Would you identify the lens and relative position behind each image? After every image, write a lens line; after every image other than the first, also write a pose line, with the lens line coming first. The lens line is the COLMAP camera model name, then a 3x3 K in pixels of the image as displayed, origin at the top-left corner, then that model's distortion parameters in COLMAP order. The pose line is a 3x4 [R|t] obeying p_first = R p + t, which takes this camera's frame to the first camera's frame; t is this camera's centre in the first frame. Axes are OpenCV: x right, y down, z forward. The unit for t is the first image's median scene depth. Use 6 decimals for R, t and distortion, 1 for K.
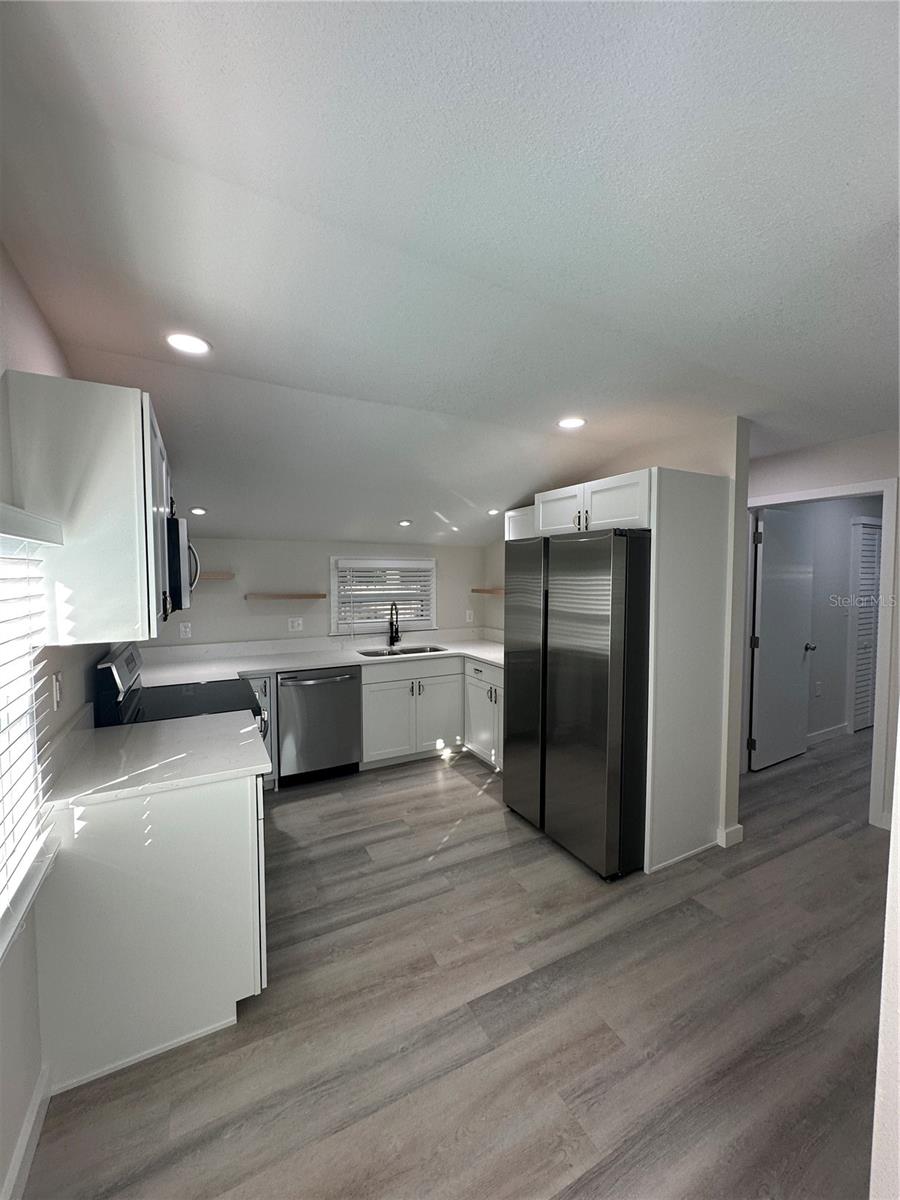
lens RADIAL K [[479.4, 0, 452.0], [0, 479.4, 598.5], [0, 0, 1]] dist [0.001528, 0.000476]
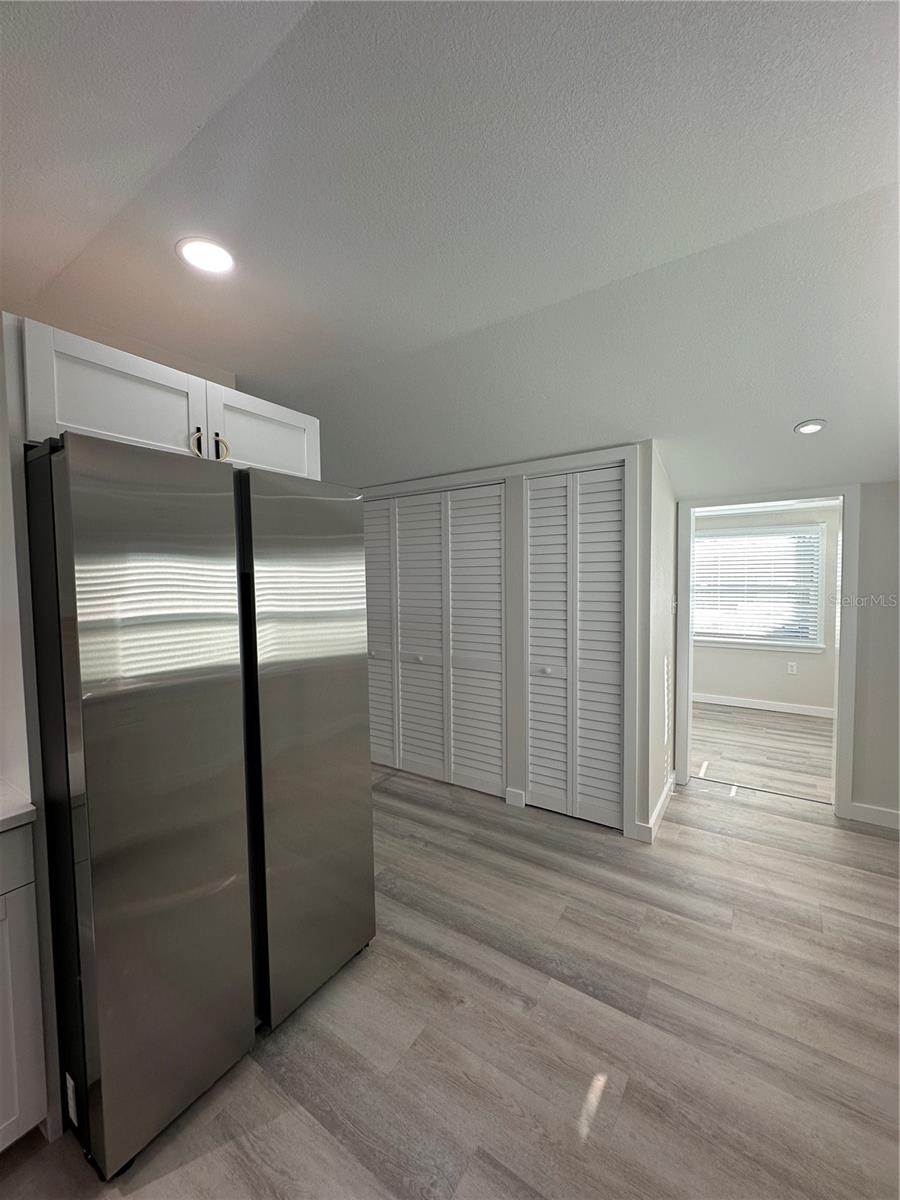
lens RADIAL K [[479.4, 0, 451.0], [0, 479.4, 599.0], [0, 0, 1]] dist [0.001528, 0.000476]
pose [[-0.472484, -0.035470, 0.880625, -0.335922], [0.057897, 0.995782, 0.071172, -0.012672], [-0.879435, 0.084613, -0.468438, 0.991804]]
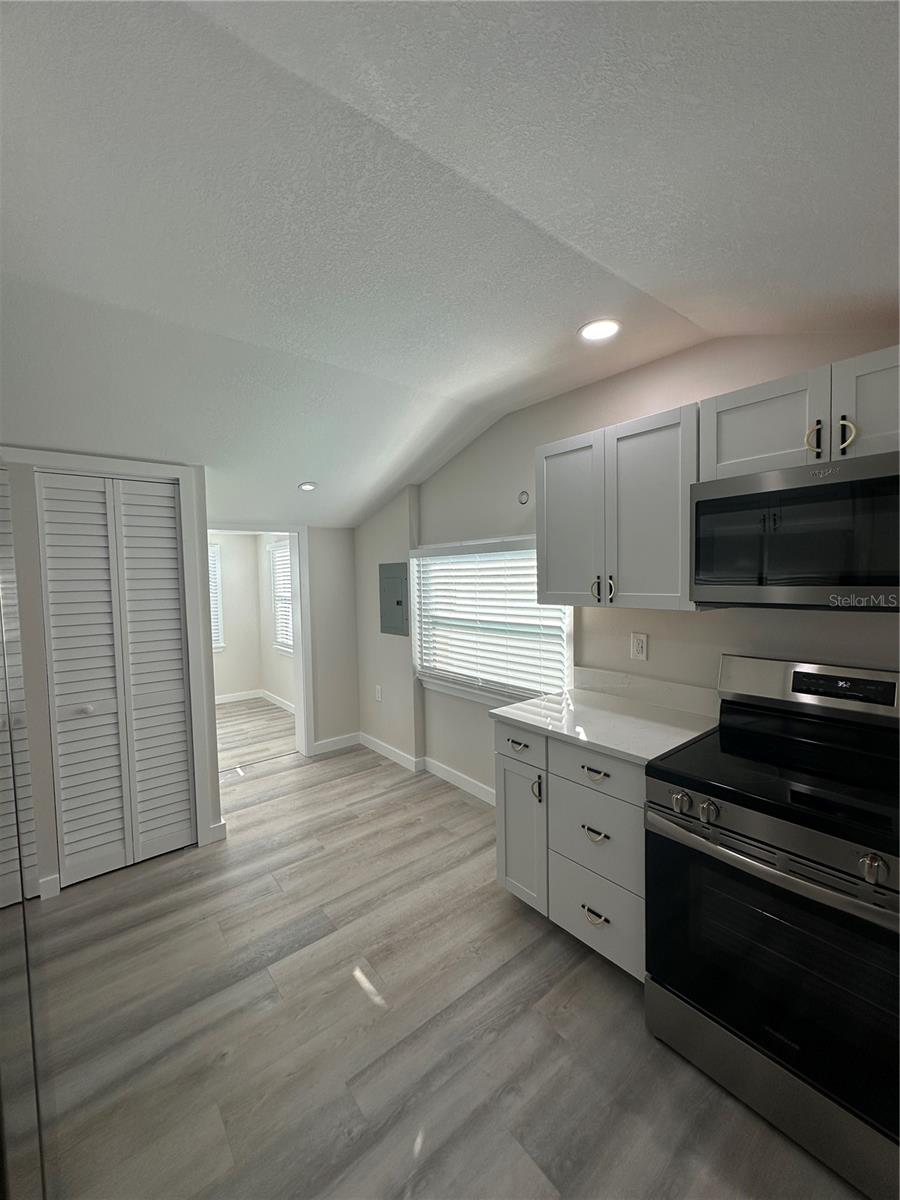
lens RADIAL K [[479.4, 0, 447.7], [0, 479.4, 601.3], [0, 0, 1]] dist [0.001528, 0.000476]
pose [[-0.980028, 0.028767, -0.196767, -0.014521], [0.008538, 0.994655, 0.102897, -0.046221], [0.198675, 0.099162, -0.975036, 1.266978]]
